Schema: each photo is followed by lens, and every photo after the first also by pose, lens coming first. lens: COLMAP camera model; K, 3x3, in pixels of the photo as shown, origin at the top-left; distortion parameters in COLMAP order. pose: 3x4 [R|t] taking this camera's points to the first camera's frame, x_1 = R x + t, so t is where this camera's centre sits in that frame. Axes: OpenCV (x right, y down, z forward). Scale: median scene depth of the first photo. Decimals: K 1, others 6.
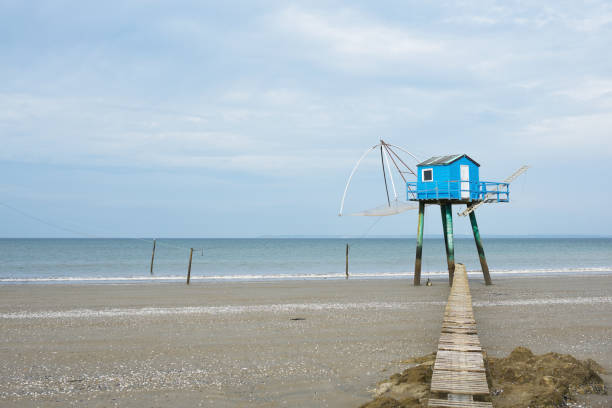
lens RADIAL K [[854.6, 0, 305.9], [0, 854.6, 195.1], [0, 0, 1]] dist [-0.037732, -0.003884]
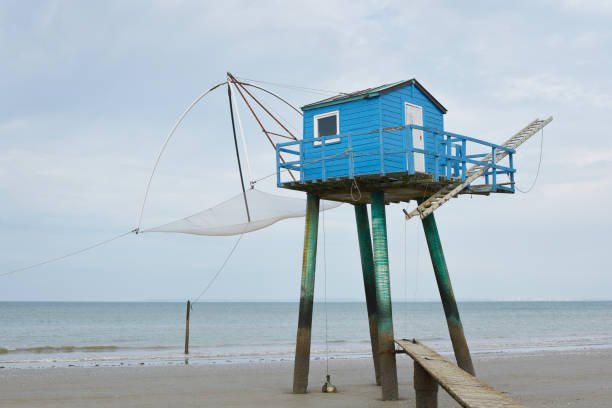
lens RADIAL K [[854.6, 0, 305.9], [0, 854.6, 195.1], [0, 0, 1]] dist [-0.037732, -0.003884]
pose [[0.992057, 0.014510, 0.124953, 0.080626], [-0.005157, 0.997181, -0.074854, 0.041853], [-0.125687, 0.073615, 0.989335, 0.590308]]
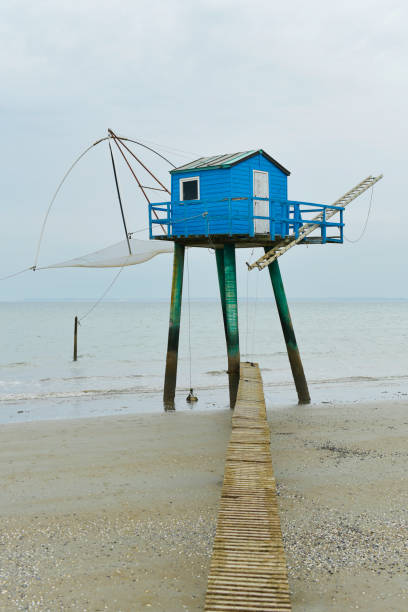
lens RADIAL K [[961.5, 0, 216.1], [0, 961.5, 308.1], [0, 0, 1]] dist [0.038257, 0.048163]
pose [[0.990328, -0.002844, 0.138719, 0.077885], [-0.005154, 0.998346, 0.057258, 0.014679], [-0.138652, -0.057419, 0.988675, 0.421818]]
